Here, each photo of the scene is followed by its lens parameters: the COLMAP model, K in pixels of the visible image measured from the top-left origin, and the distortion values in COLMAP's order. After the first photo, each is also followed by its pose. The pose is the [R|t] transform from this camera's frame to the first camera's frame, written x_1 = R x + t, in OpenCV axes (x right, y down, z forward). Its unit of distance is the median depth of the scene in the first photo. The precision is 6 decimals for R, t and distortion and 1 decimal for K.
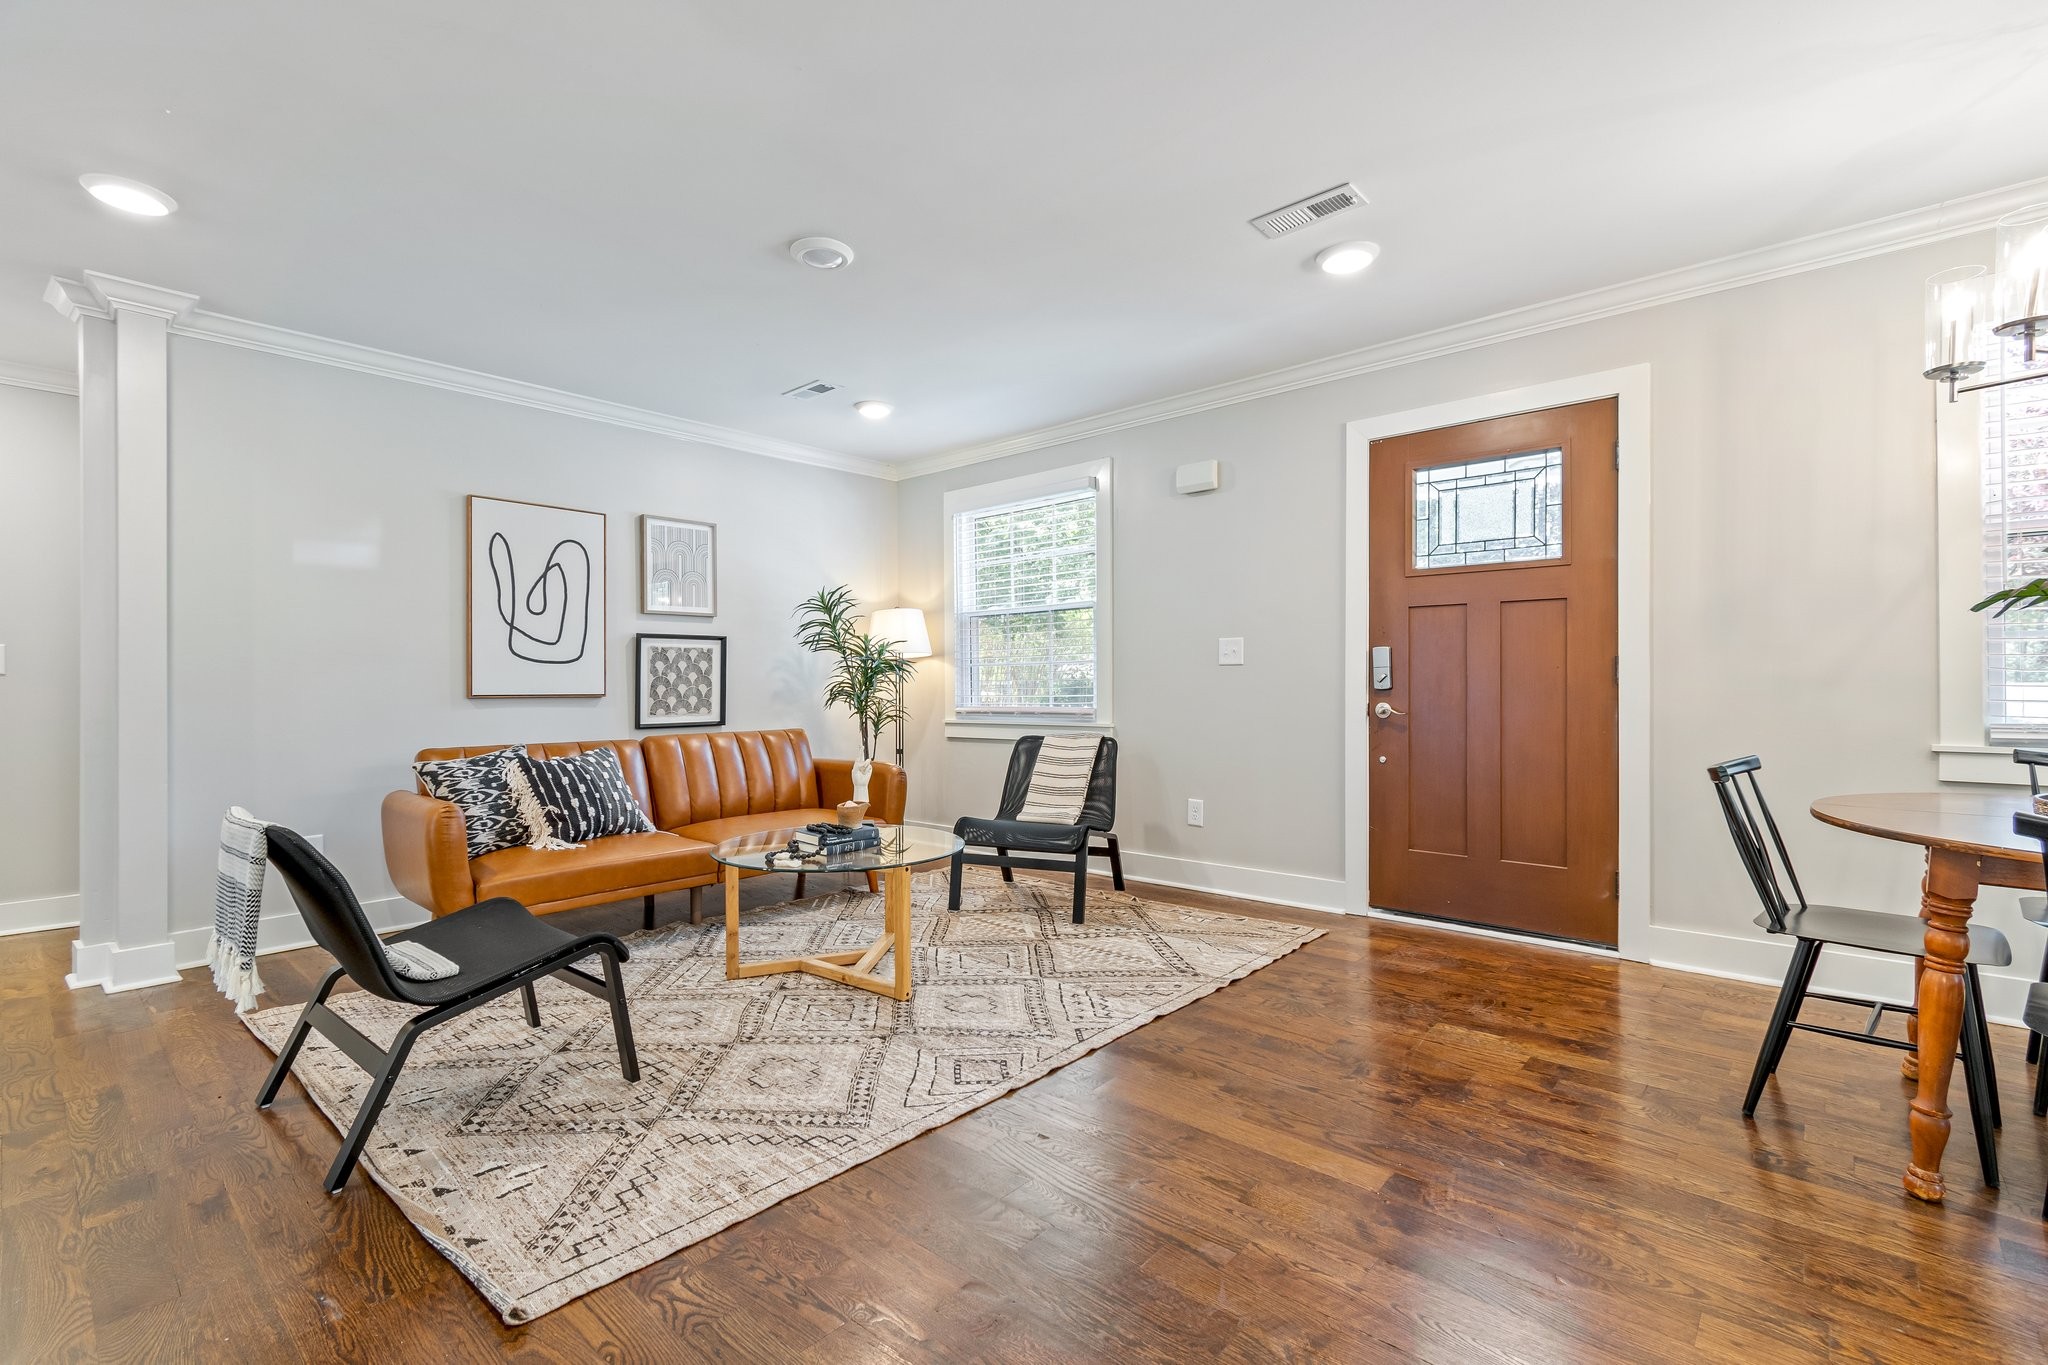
lens RADIAL K [[912.7, 0, 1022.8], [0, 912.7, 683.6], [0, 0, 1]] dist [0.007184, -0.000995]
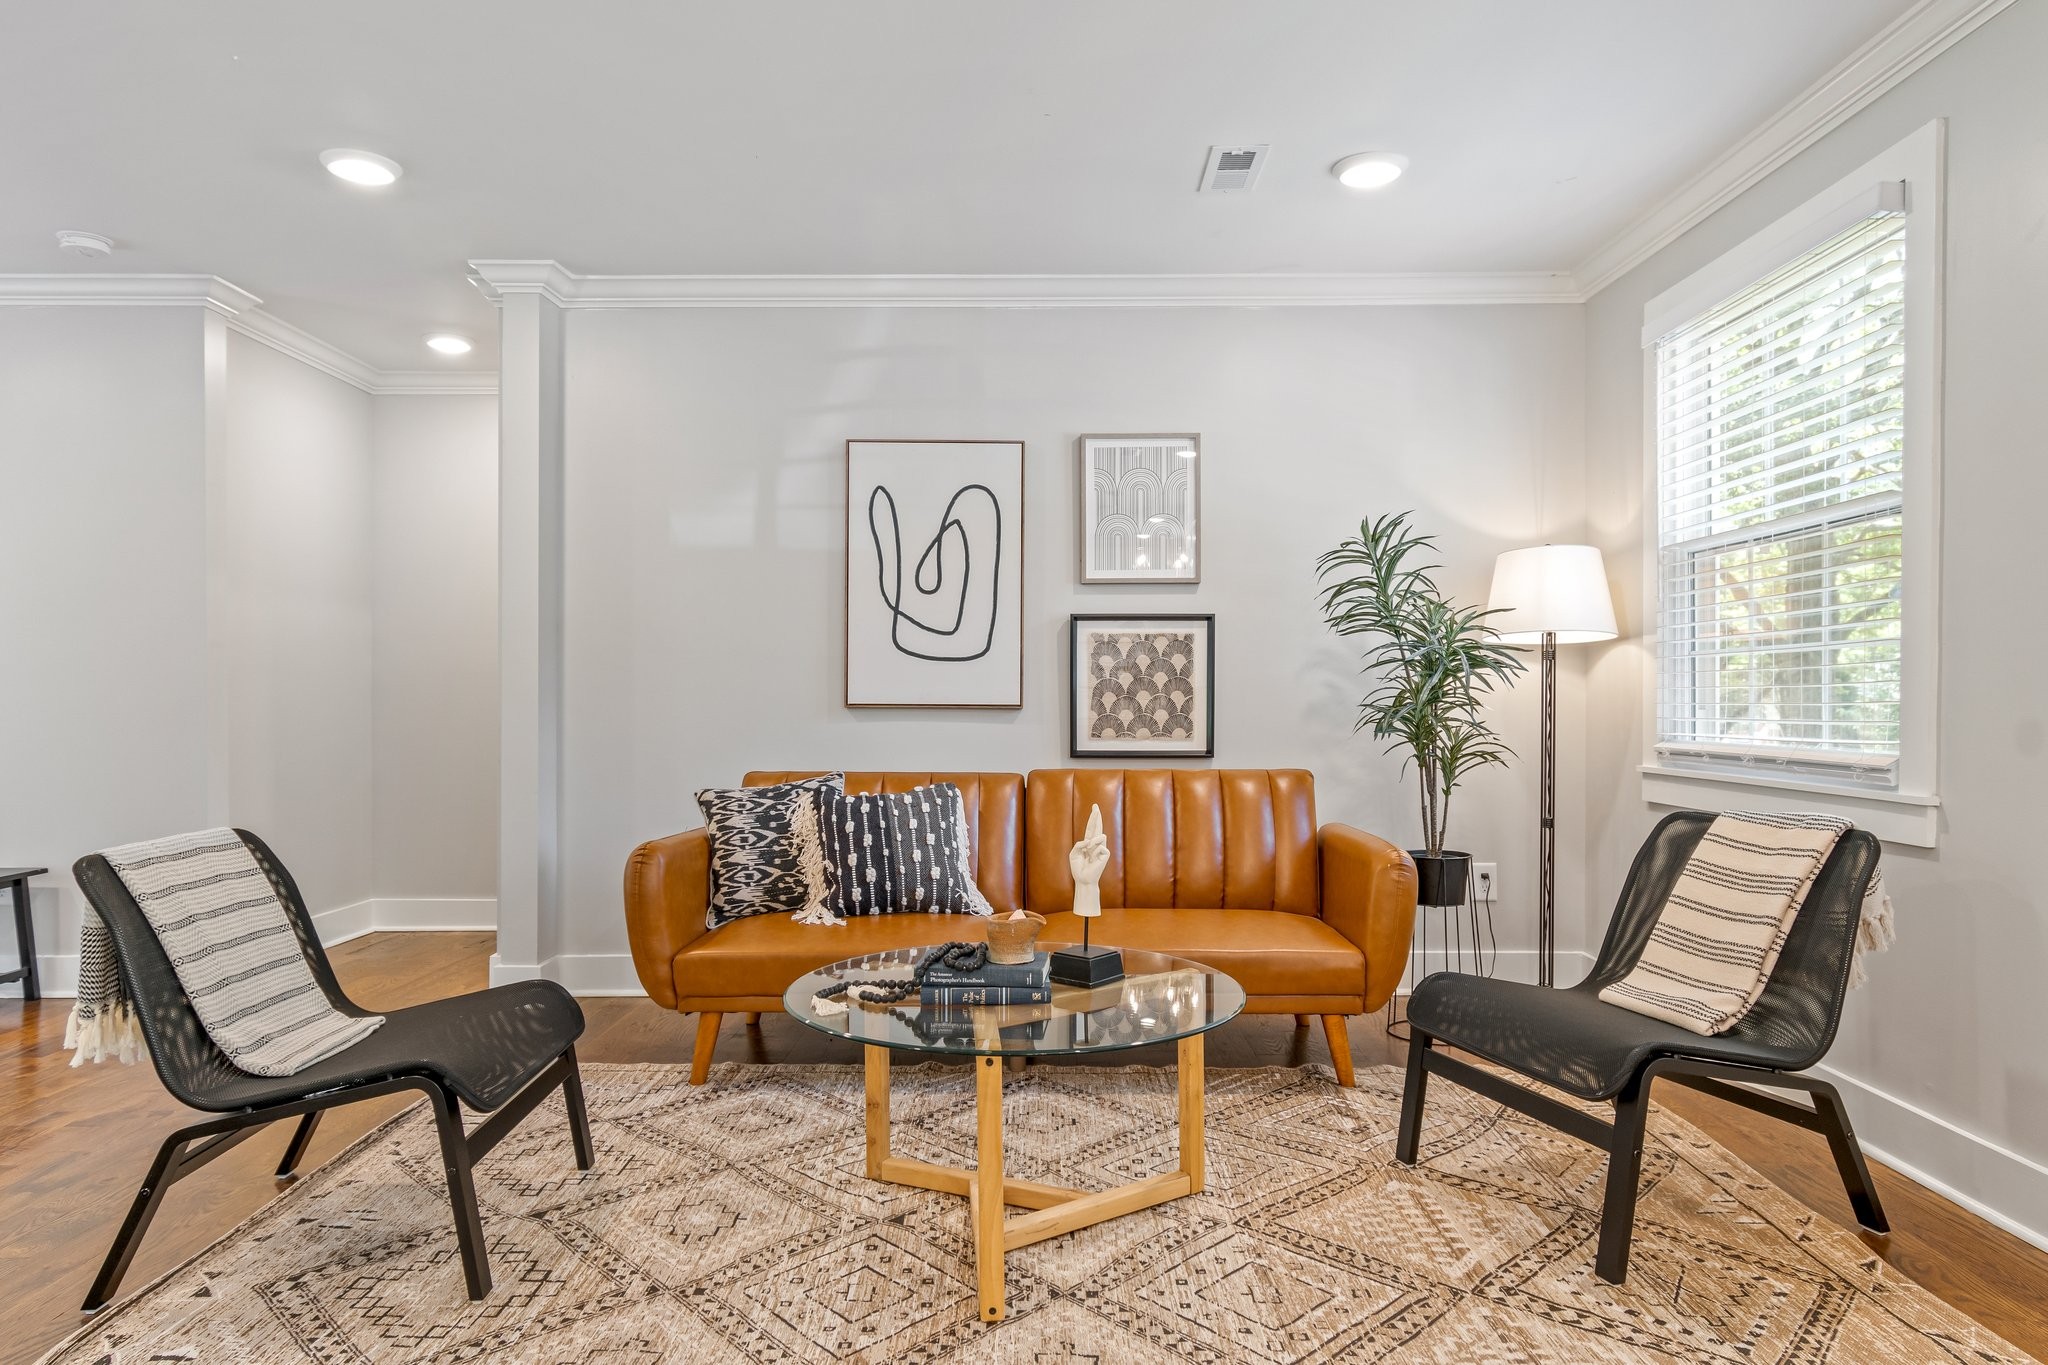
lens RADIAL K [[1303.0, 0, 1025.6], [0, 1303.0, 699.8], [0, 0, 1]] dist [0.007345, -0.000235]
pose [[0.661404, 0.009993, -0.749963, 0.297722], [-0.004743, 0.999947, 0.009140, -0.001237], [0.750015, -0.002488, 0.661417, 0.383537]]
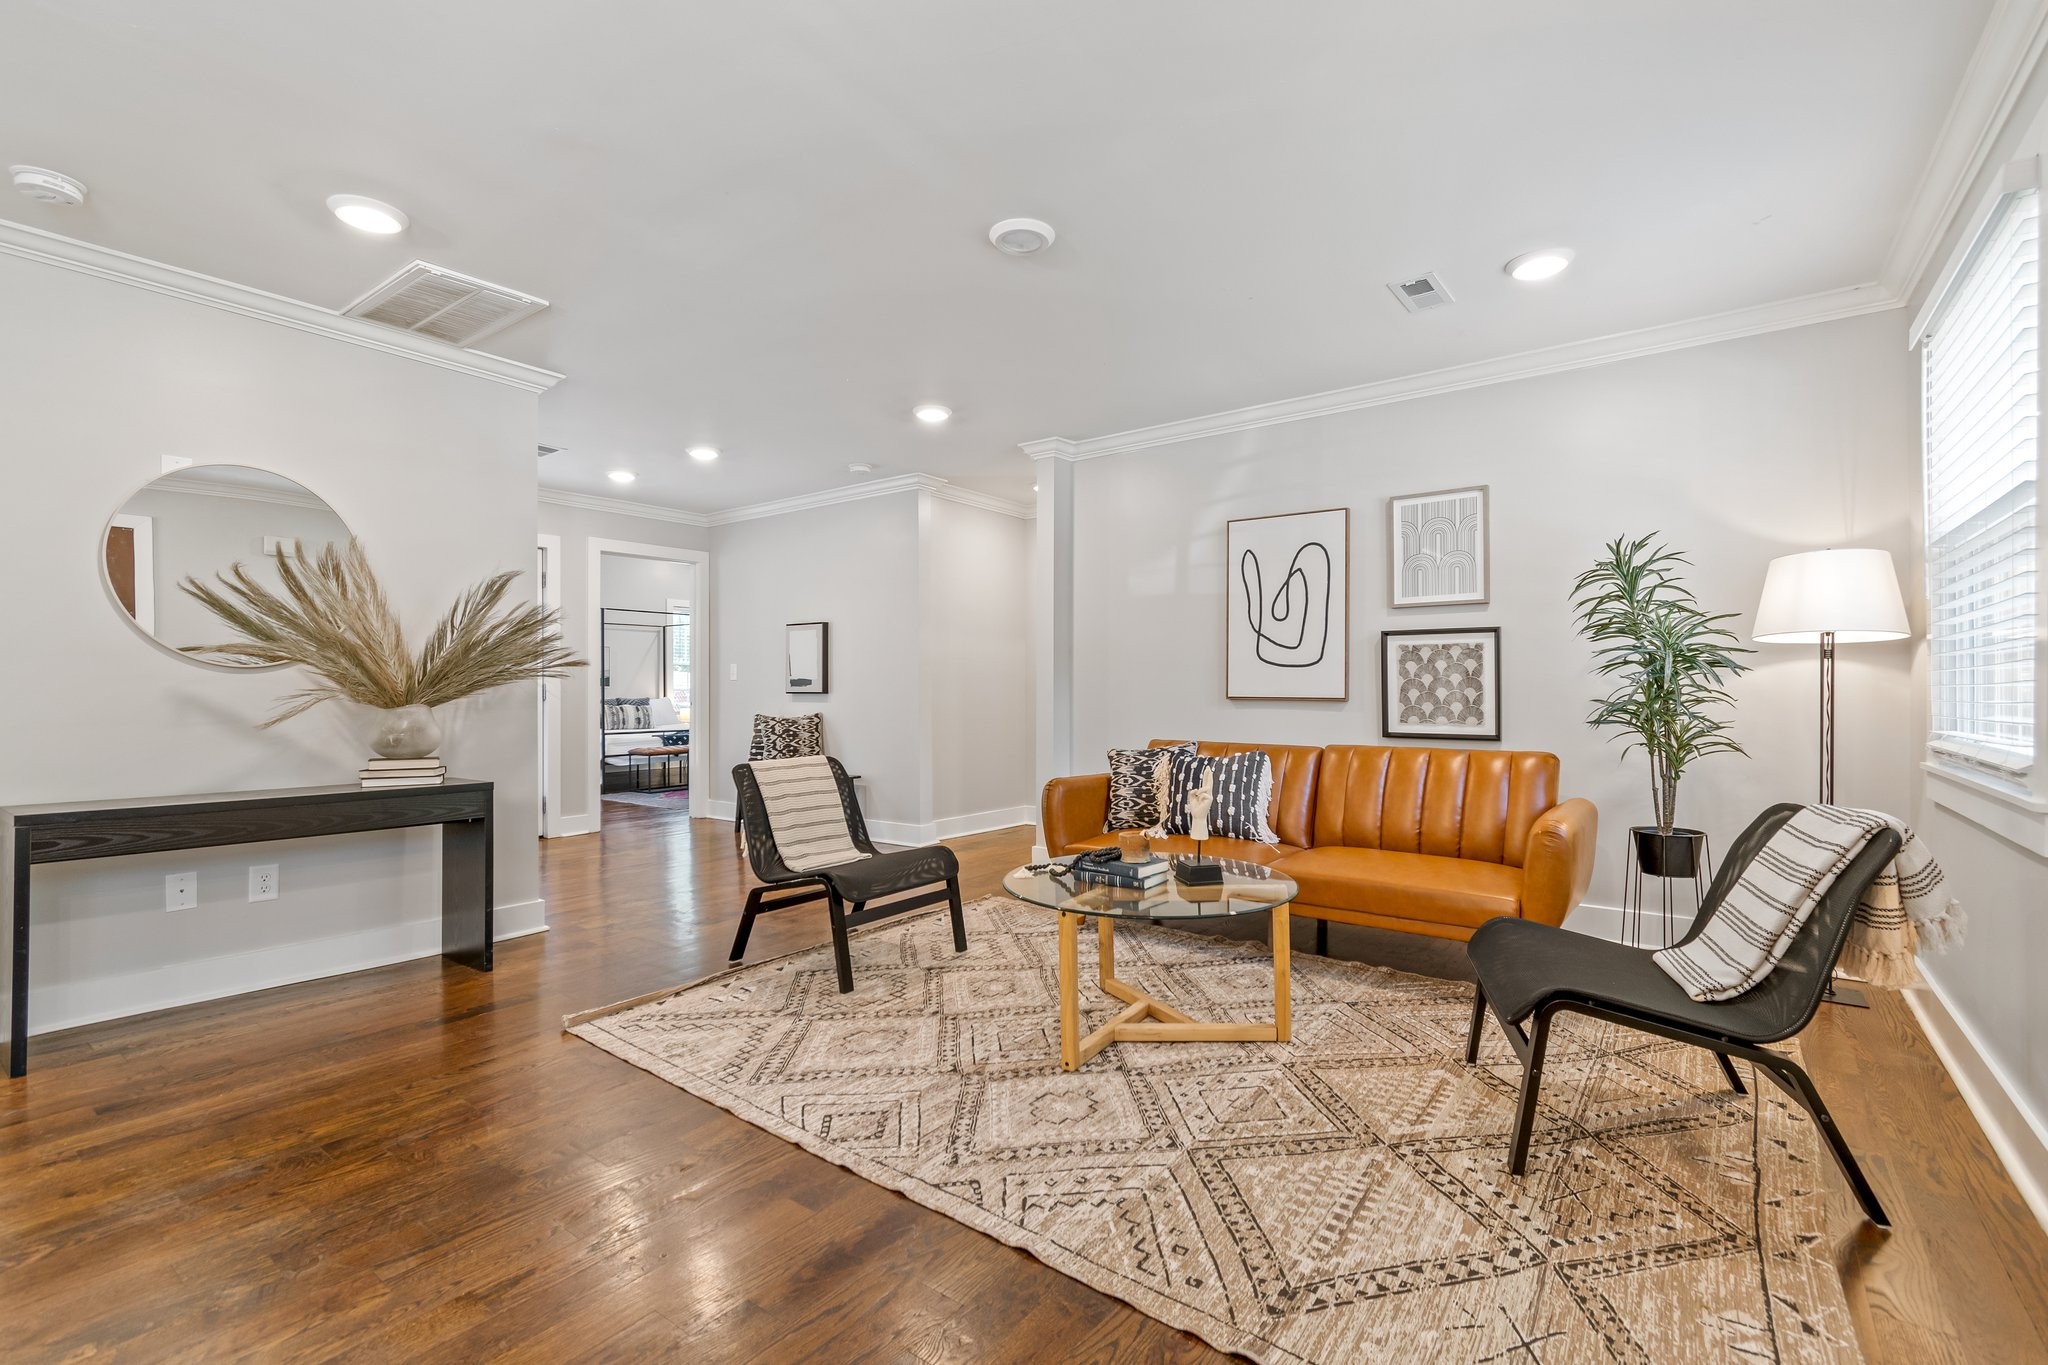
lens RADIAL K [[912.7, 0, 1018.9], [0, 912.7, 687.4], [0, 0, 1]] dist [0.007184, -0.000995]
pose [[0.076902, 0.007227, -0.997012, 0.497183], [0.000959, 0.999973, 0.007323, -0.007306], [0.997038, -0.001520, 0.076893, 0.633012]]
